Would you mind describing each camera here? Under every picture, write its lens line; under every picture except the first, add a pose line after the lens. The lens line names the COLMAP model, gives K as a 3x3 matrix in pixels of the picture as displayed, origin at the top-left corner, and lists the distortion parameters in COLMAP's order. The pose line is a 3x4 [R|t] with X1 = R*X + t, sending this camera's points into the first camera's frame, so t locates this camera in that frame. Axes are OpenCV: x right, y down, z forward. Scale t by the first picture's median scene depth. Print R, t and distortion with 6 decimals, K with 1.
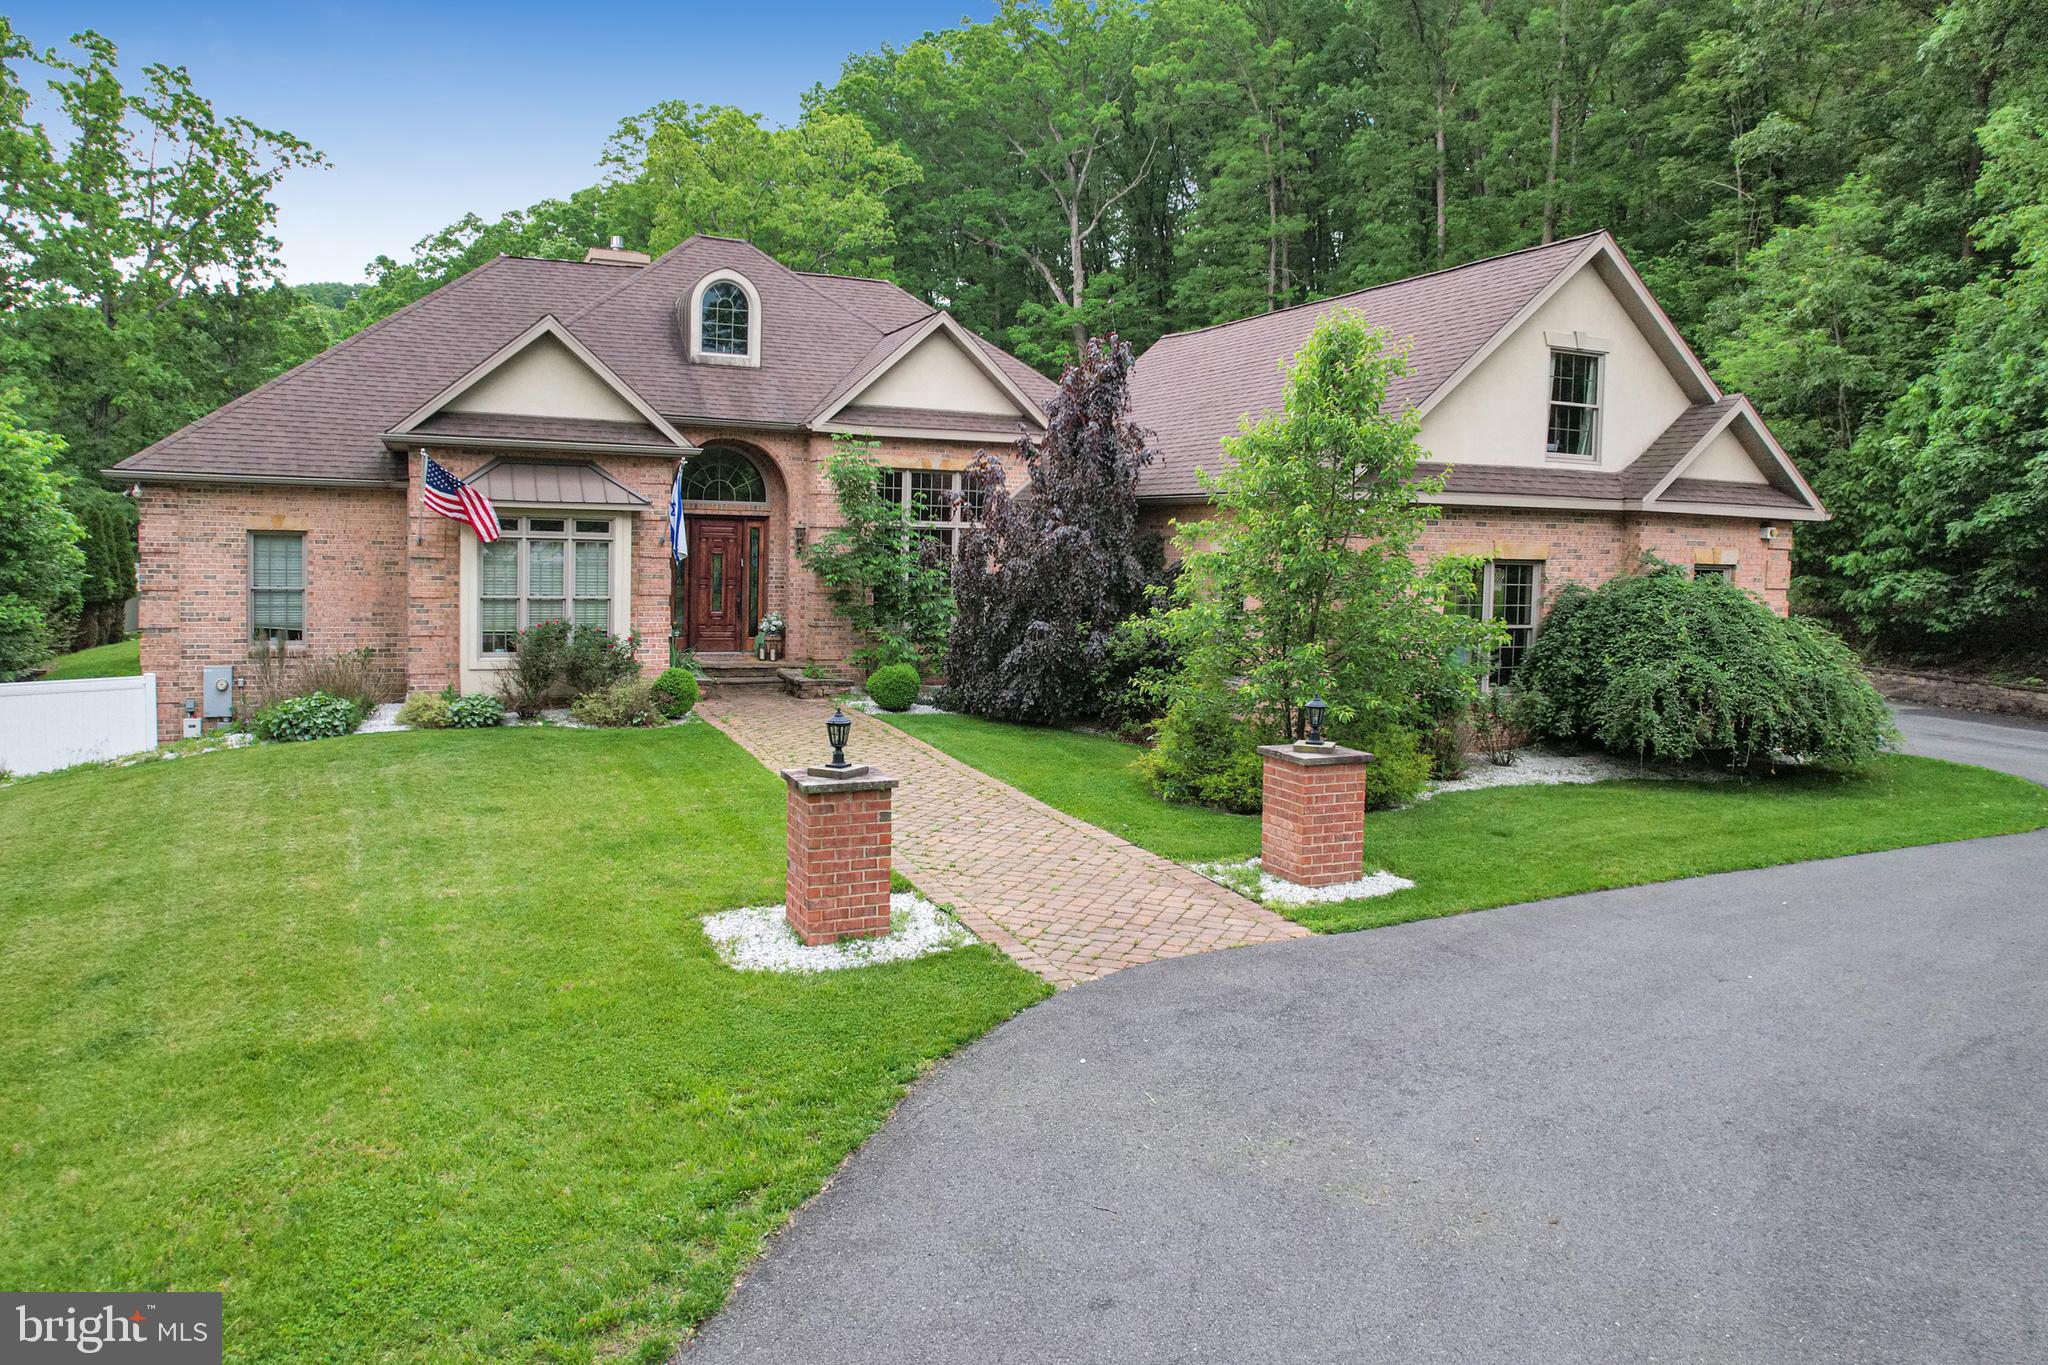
lens RADIAL K [[1355.3, 0, 1019.8], [0, 1355.3, 633.5], [0, 0, 1]] dist [-0.065074, 0.066832]
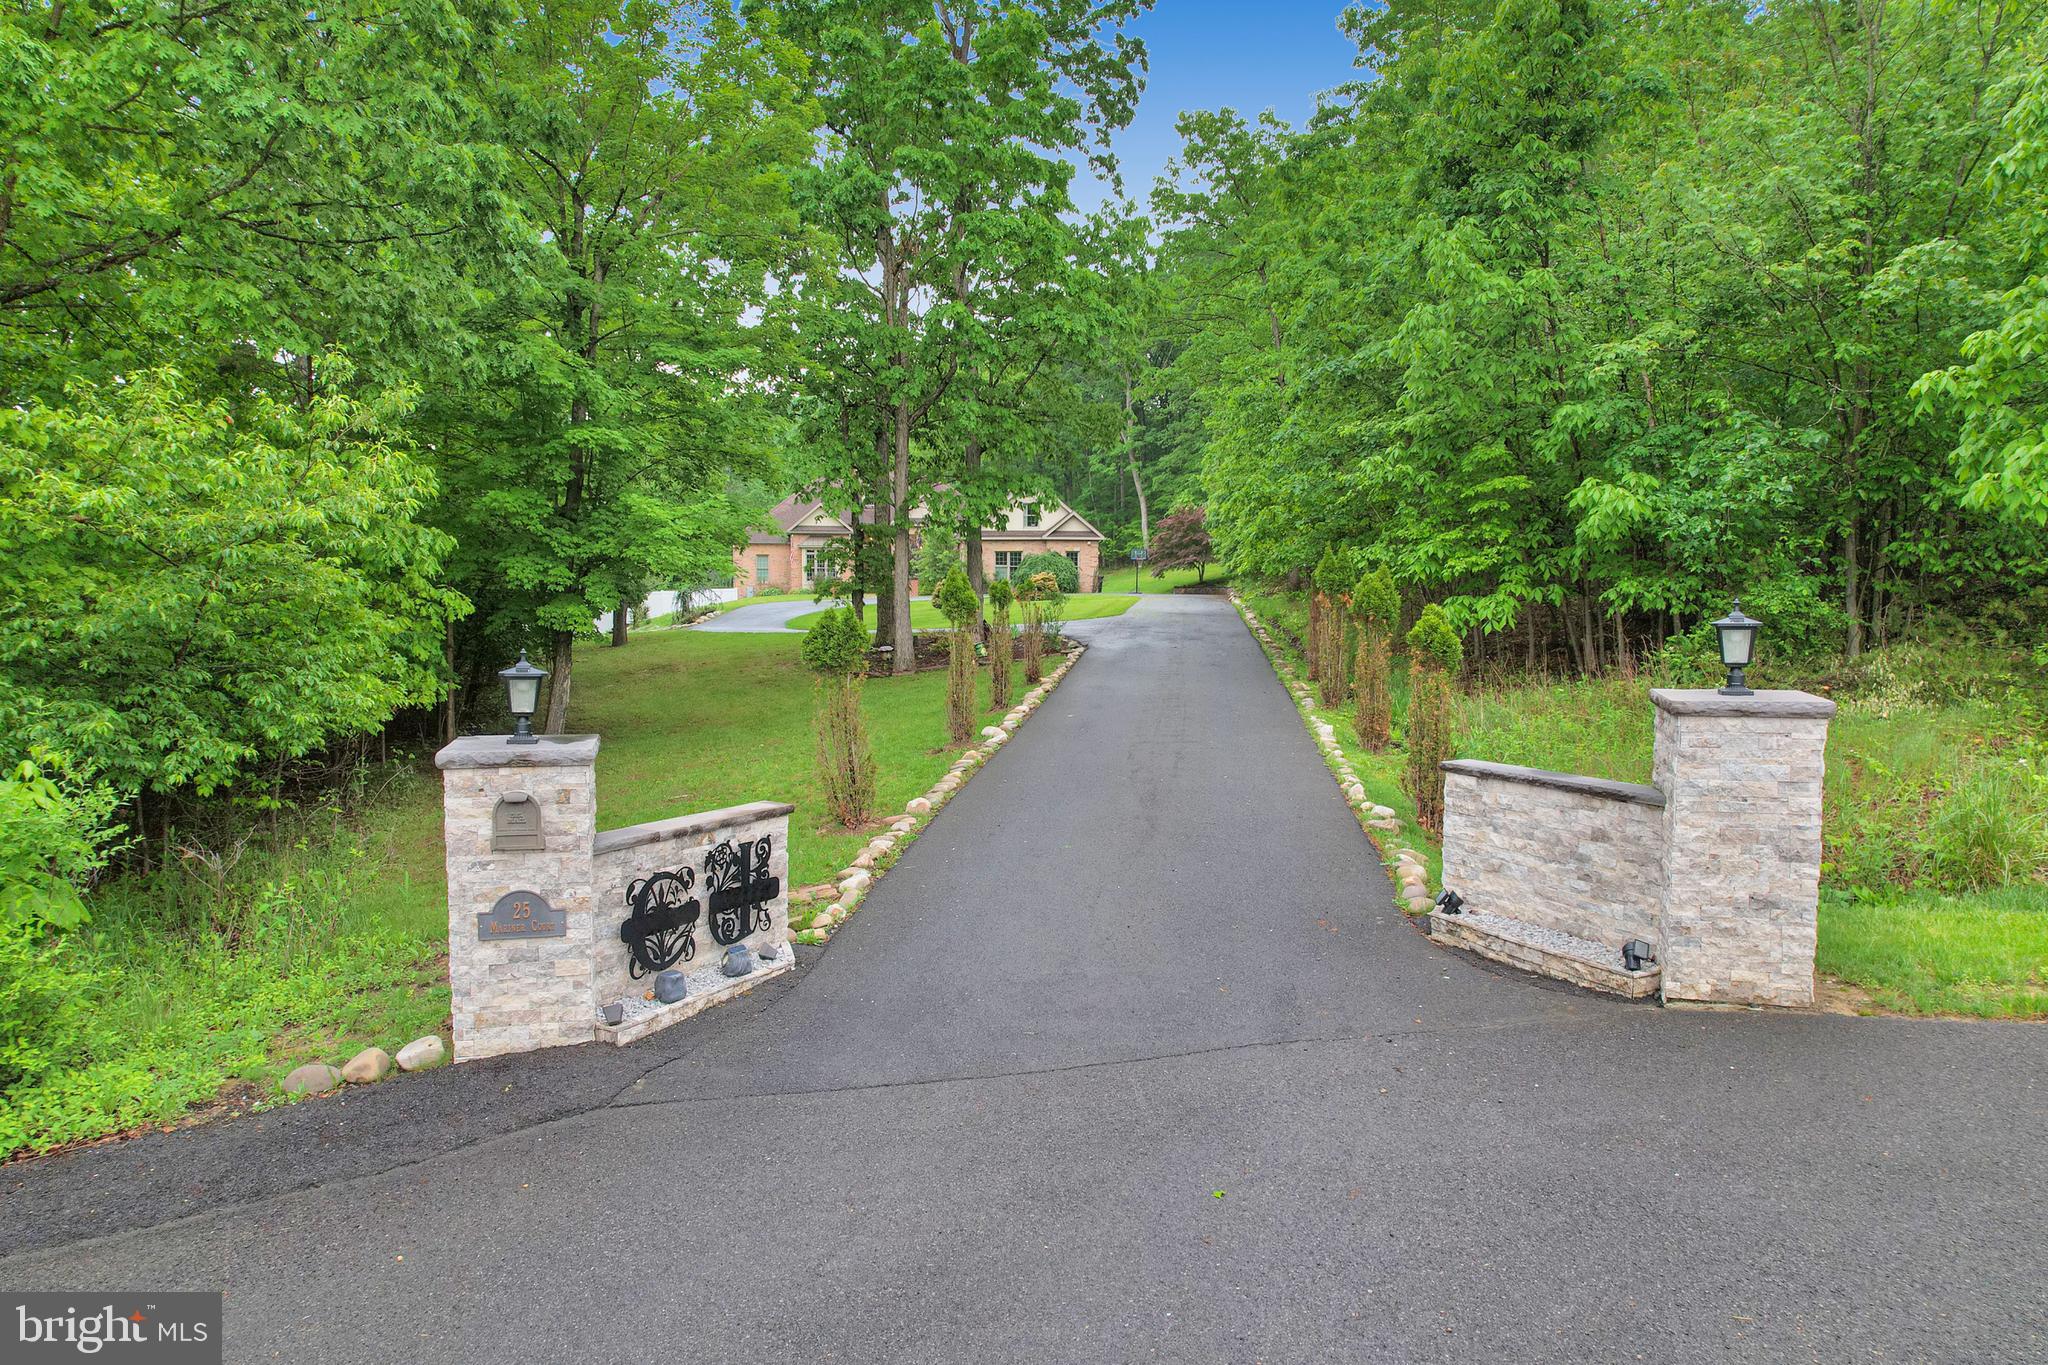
lens RADIAL K [[1323.3, 0, 1013.5], [0, 1323.3, 657.3], [0, 0, 1]] dist [0.000221, -0.000296]
pose [[0.957033, -0.007776, -0.289873, 1.441364], [0.002359, 0.999816, -0.019033, 0.336970], [0.289968, 0.017531, 0.956876, -2.828789]]
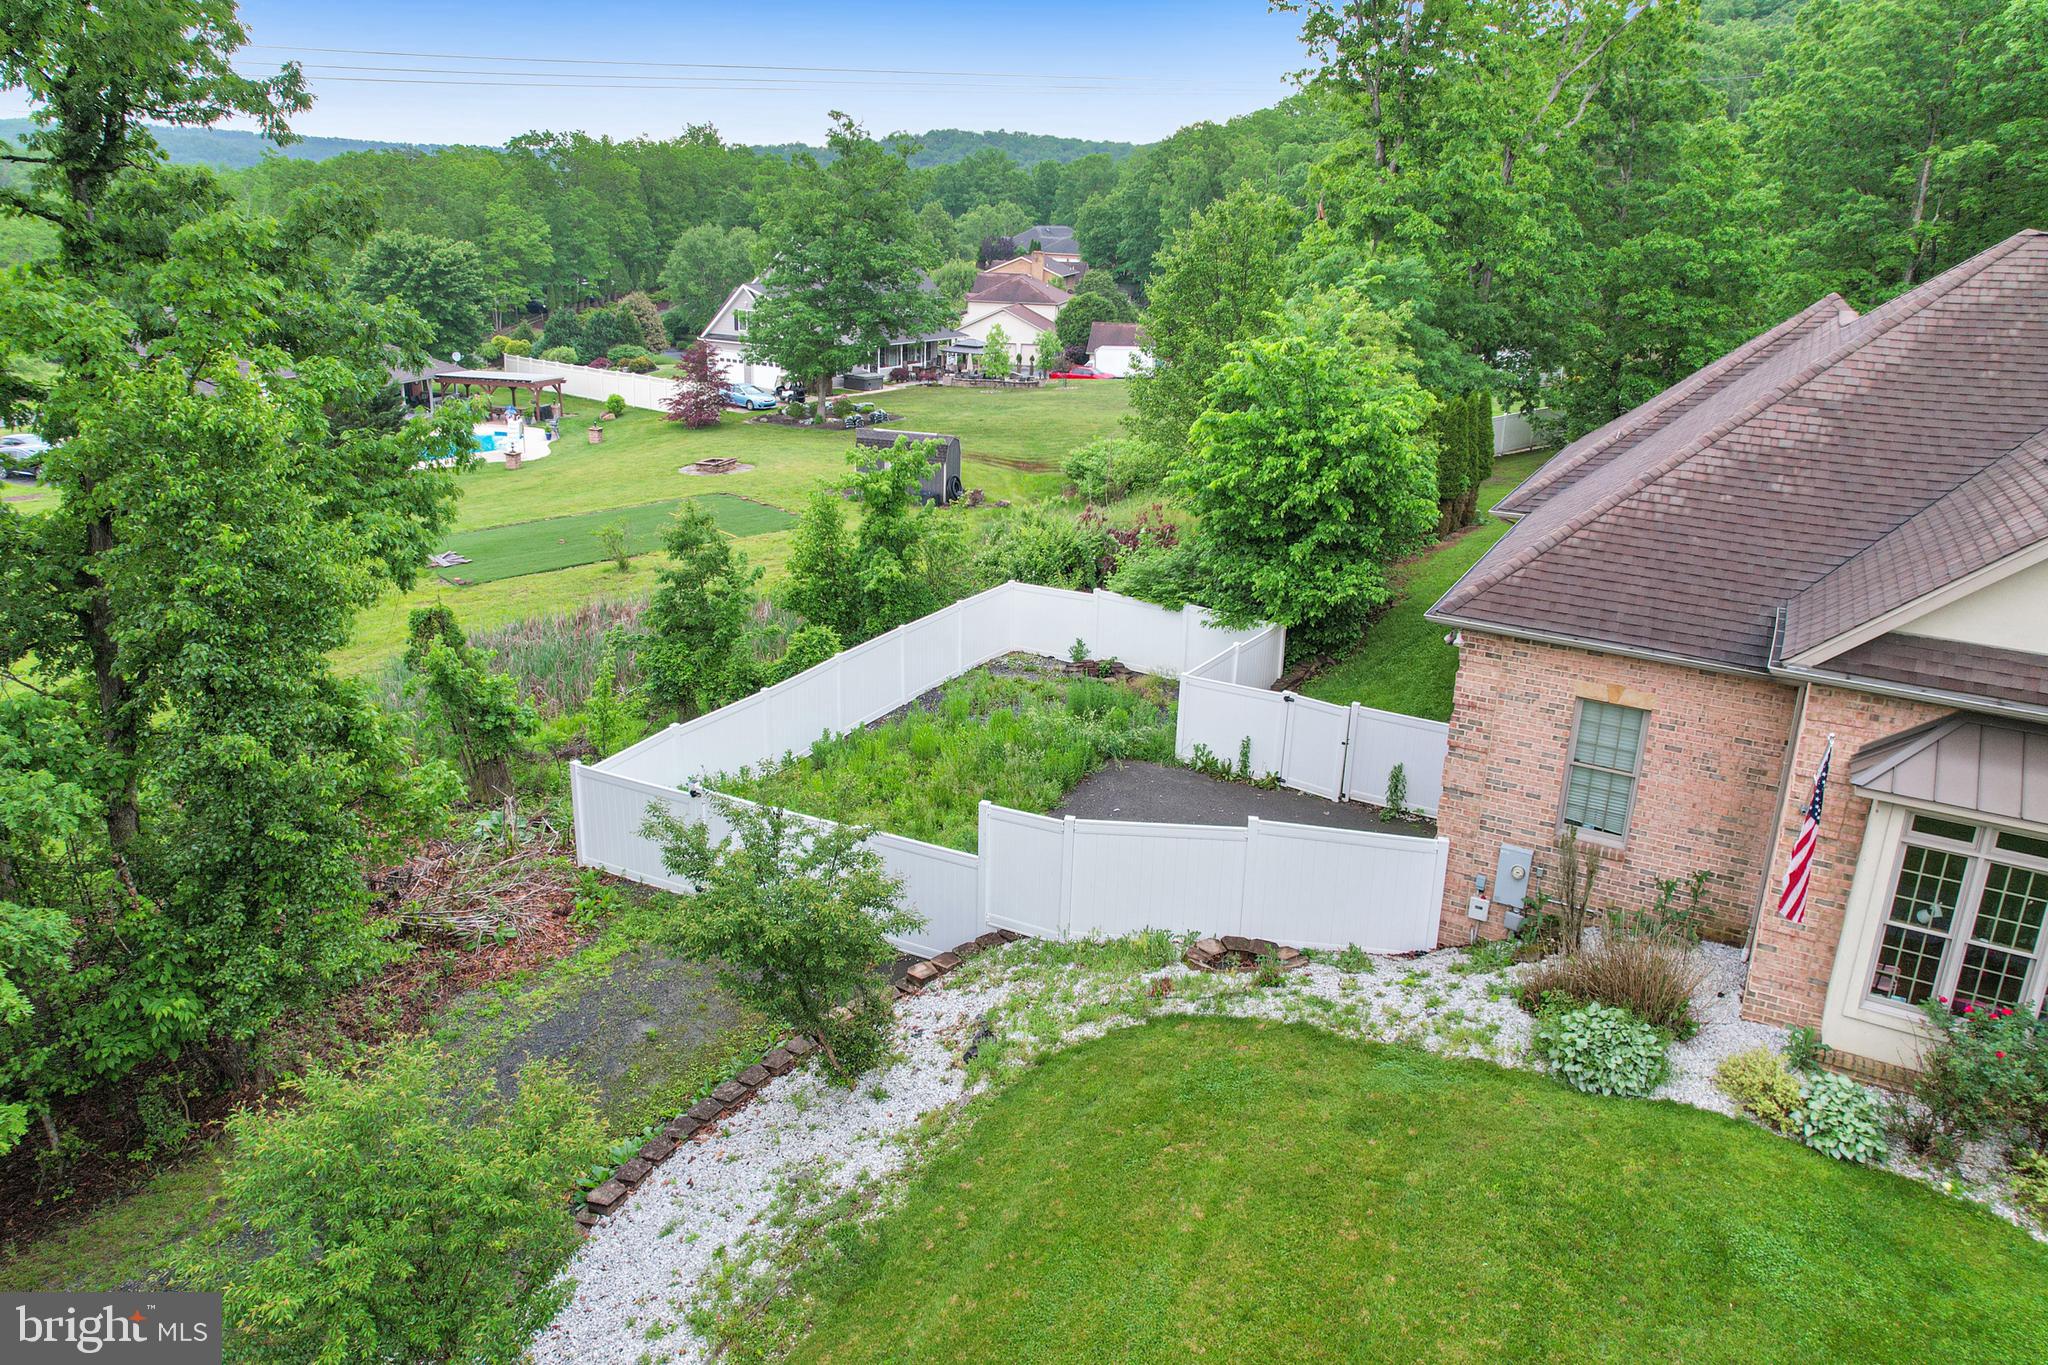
lens RADIAL K [[1382.4, 0, 1011.4], [0, 1382.4, 589.2], [0, 0, 1]] dist [-0.016771, 0.001409]
pose [[0.596252, 0.208546, -0.775237, -0.162111], [-0.070787, 0.975566, 0.207993, -0.285130], [0.799670, -0.069140, 0.596445, 0.256692]]
